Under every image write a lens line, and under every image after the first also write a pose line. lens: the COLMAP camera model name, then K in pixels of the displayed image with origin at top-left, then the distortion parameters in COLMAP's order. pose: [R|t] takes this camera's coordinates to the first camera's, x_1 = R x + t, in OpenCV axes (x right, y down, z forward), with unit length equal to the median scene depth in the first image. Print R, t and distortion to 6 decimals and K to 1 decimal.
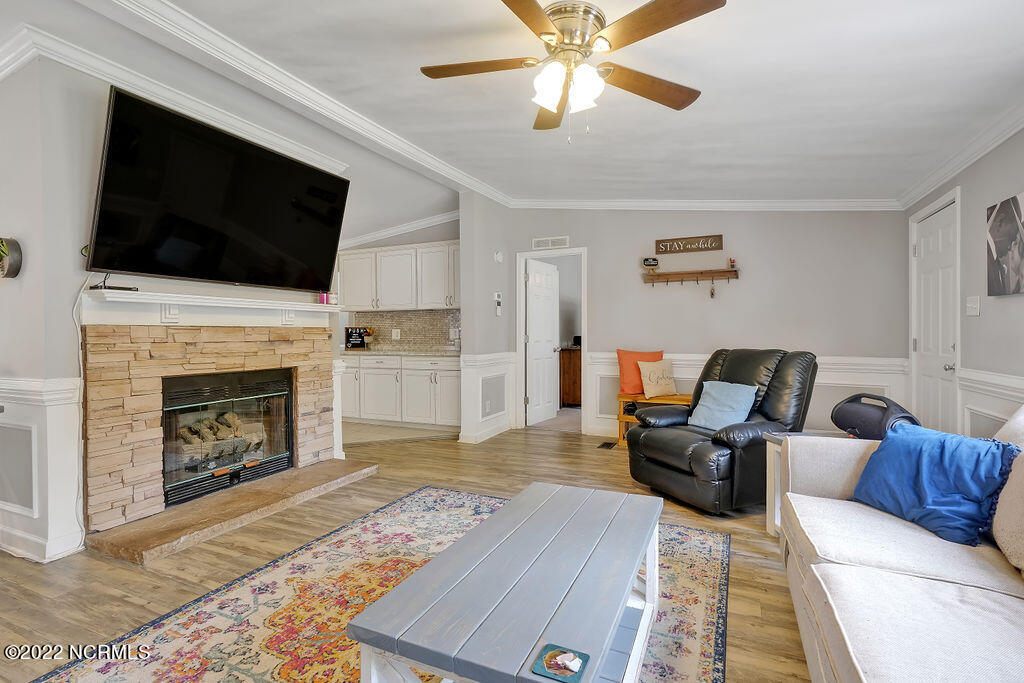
lens RADIAL K [[474.4, 0, 504.3], [0, 474.4, 330.5], [0, 0, 1]] dist [0.002409, 0.000702]
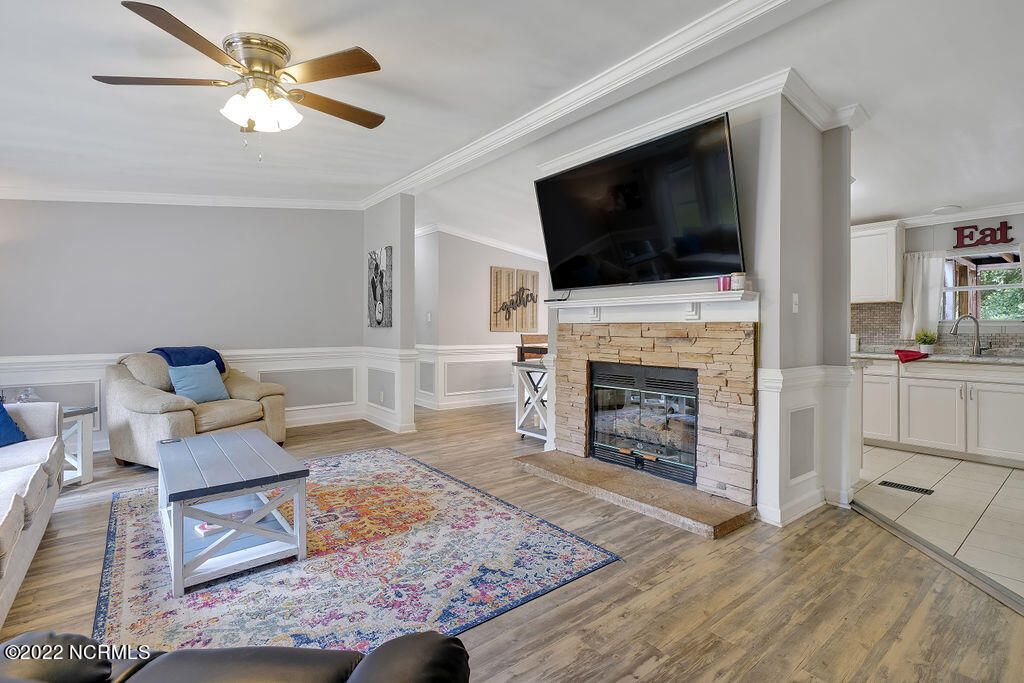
lens RADIAL K [[474.4, 0, 504.3], [0, 474.4, 330.5], [0, 0, 1]] dist [0.002409, 0.000702]
pose [[-0.439323, 0.008906, -0.898285, 0.601887], [0.004277, 0.999960, 0.007822, -0.000743], [0.898319, -0.000405, -0.439344, 1.356500]]
